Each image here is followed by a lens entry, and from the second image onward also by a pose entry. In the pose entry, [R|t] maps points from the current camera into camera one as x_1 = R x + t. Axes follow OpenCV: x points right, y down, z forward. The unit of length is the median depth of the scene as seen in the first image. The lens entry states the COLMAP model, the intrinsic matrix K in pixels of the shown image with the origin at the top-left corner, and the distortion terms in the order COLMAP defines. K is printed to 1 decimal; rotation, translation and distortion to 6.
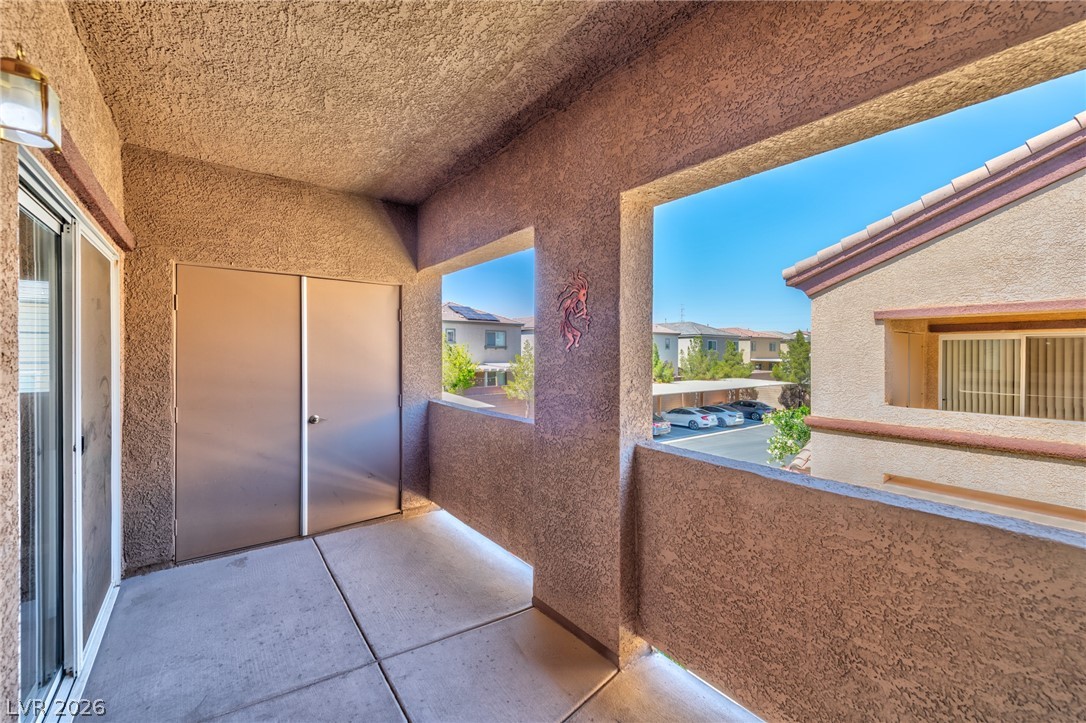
lens RADIAL K [[432.6, 0, 540.0], [0, 432.6, 356.8], [0, 0, 1]] dist [0.001556, -0.000244]
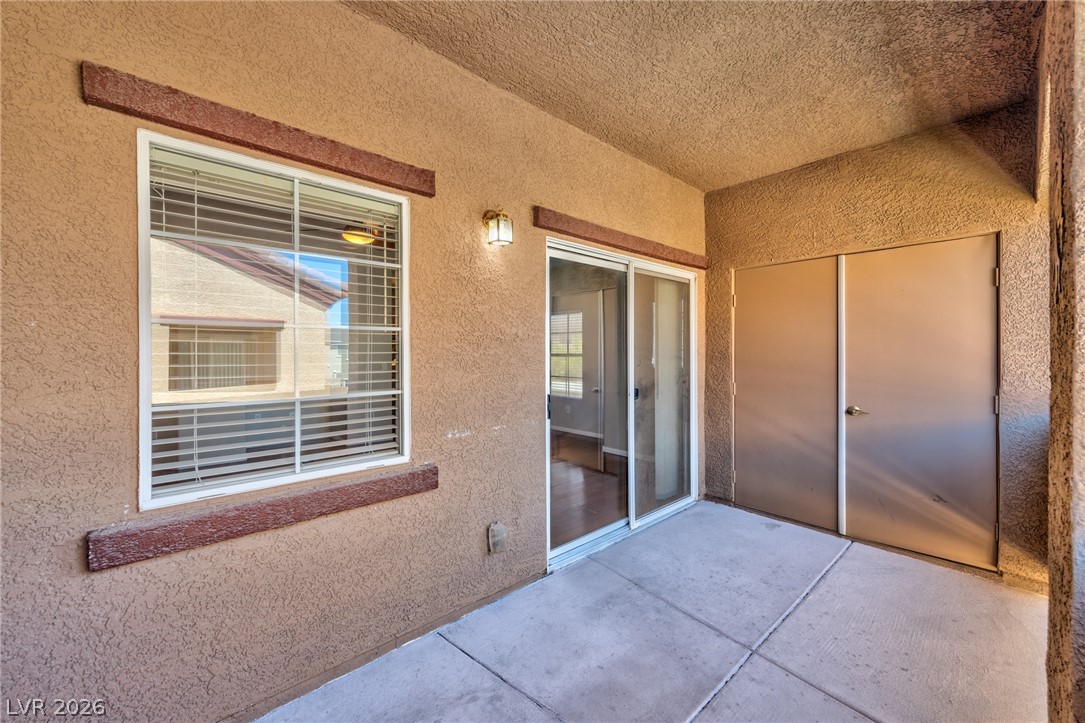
lens RADIAL K [[432.2, 0, 539.5], [0, 432.2, 356.8], [0, 0, 1]] dist [0.001556, -0.000244]
pose [[0.076791, 0.004614, -0.997037, 0.334335], [-0.004405, 0.999981, 0.004288, 0.031787], [0.997037, 0.004063, 0.076810, 0.282239]]
